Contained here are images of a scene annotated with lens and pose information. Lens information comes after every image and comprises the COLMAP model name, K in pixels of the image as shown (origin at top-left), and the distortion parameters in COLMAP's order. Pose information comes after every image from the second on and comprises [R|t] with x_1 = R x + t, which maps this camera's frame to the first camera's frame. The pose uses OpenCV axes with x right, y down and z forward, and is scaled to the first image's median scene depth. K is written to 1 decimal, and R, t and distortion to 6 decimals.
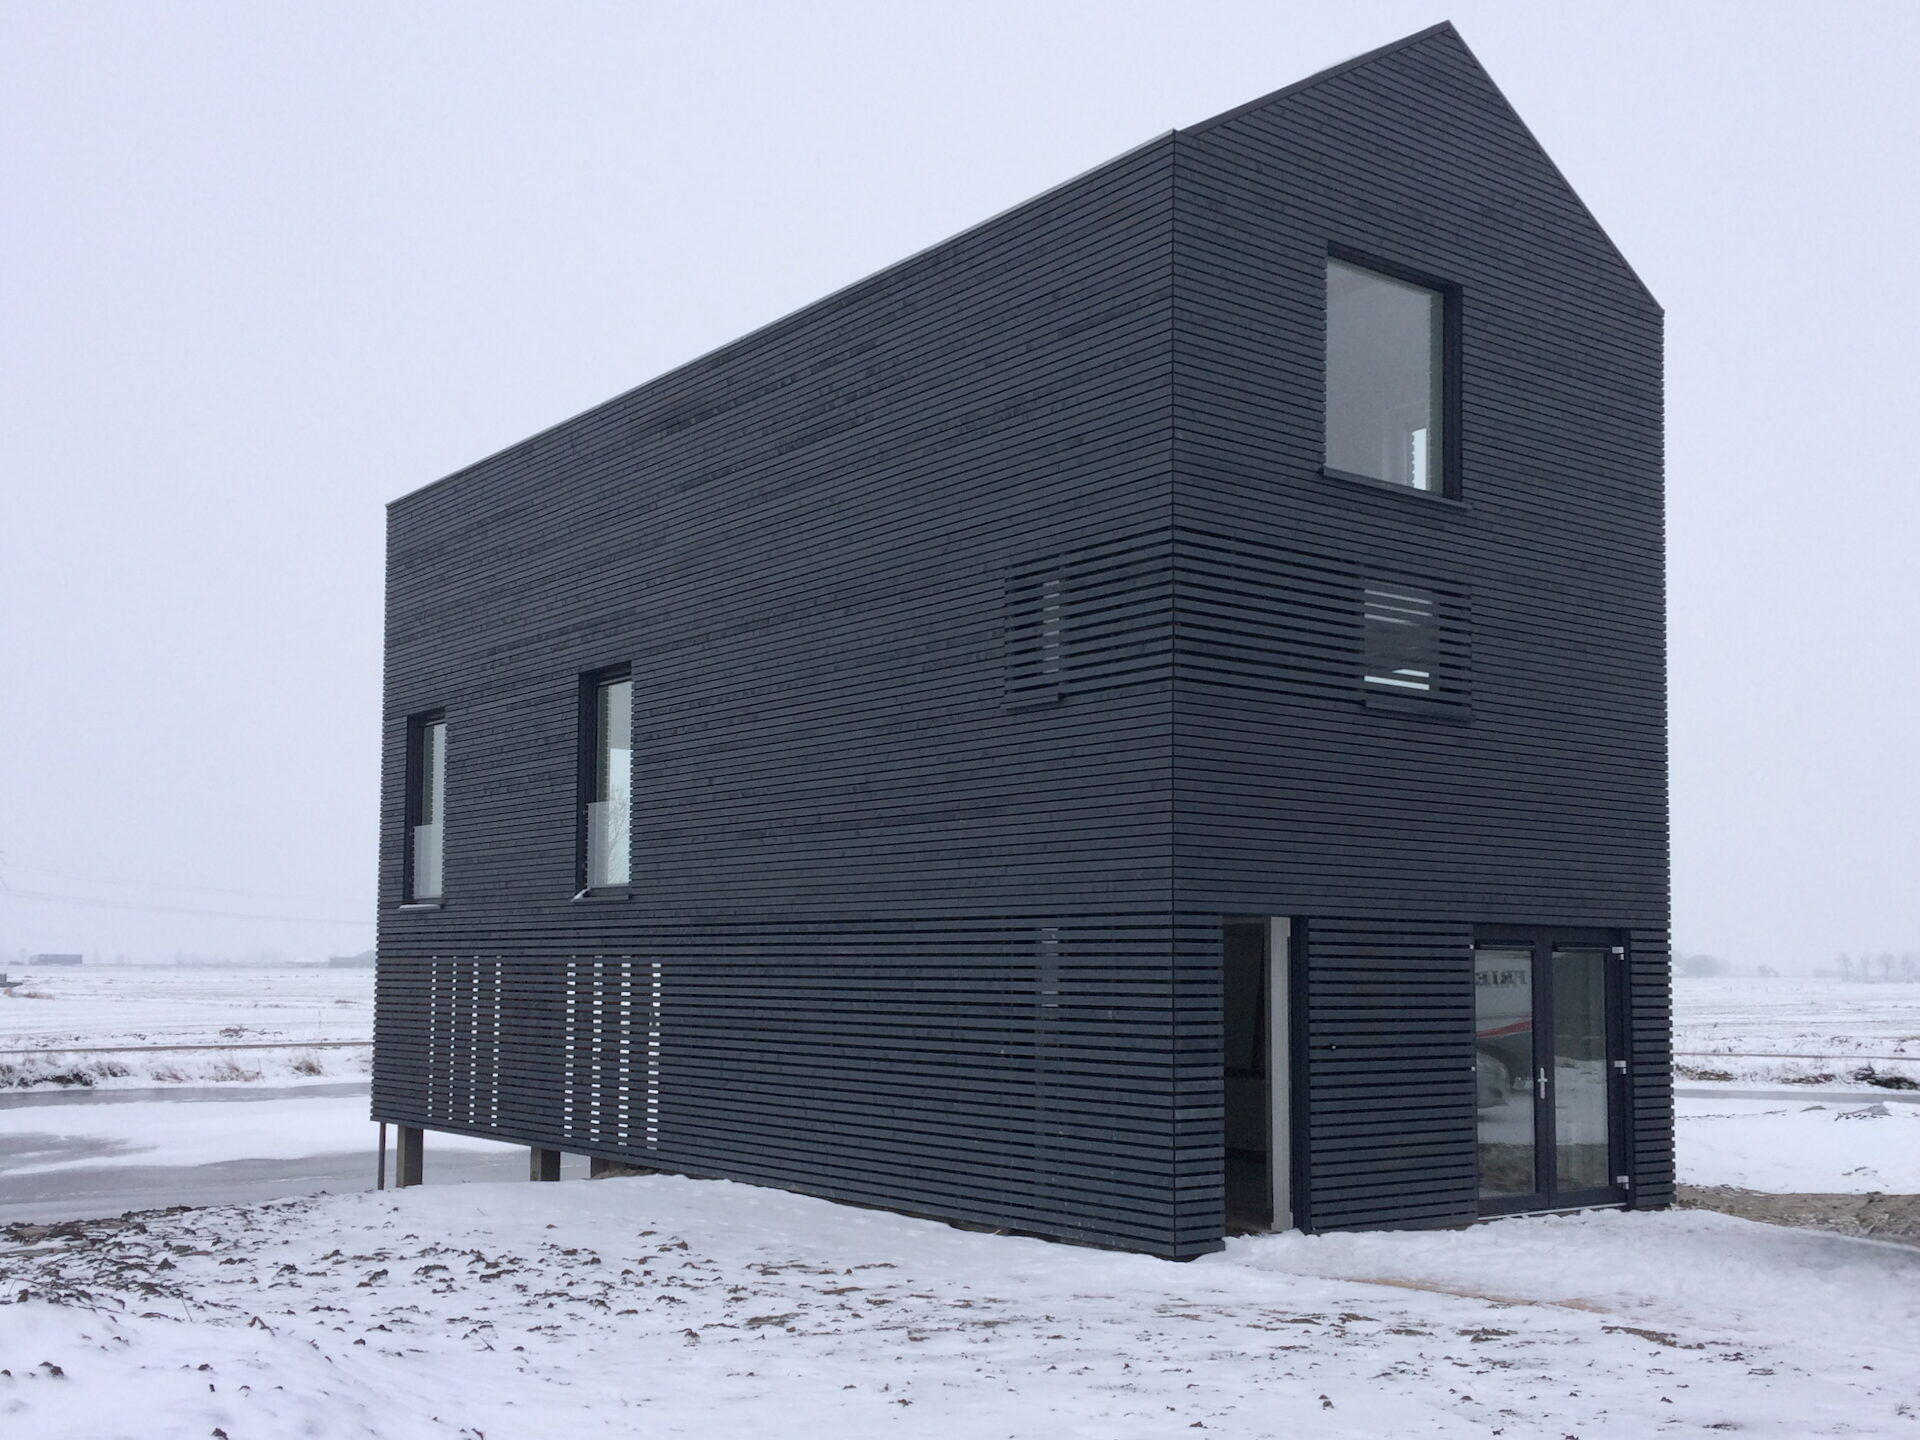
lens RADIAL K [[1936.0, 0, 955.4], [0, 1936.0, 783.1], [0, 0, 1]] dist [0.071927, -0.007438]
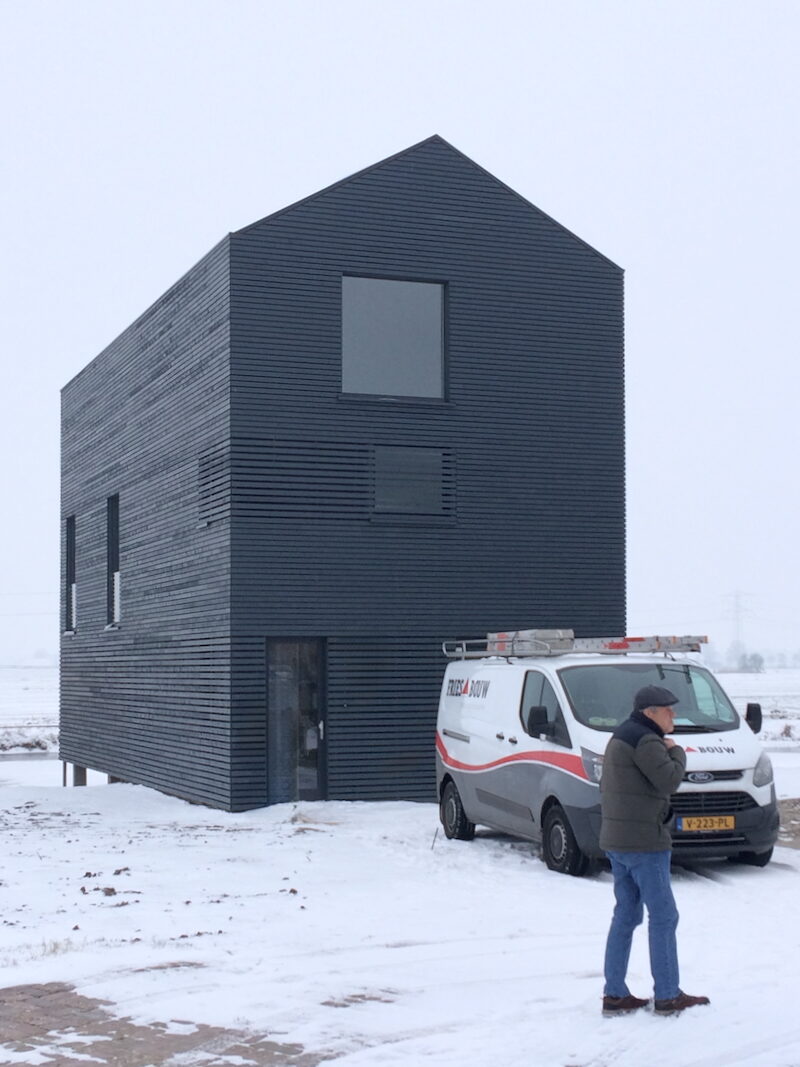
lens RADIAL K [[1641.6, 0, 400.0], [0, 1641.6, 533.5], [0, 0, 1]] dist [0.012471, 0.057754]
pose [[0.962818, -0.034056, -0.267995, 0.571570], [0.037825, 0.999245, 0.008912, -0.036024], [0.267489, -0.018718, 0.963379, -0.432687]]
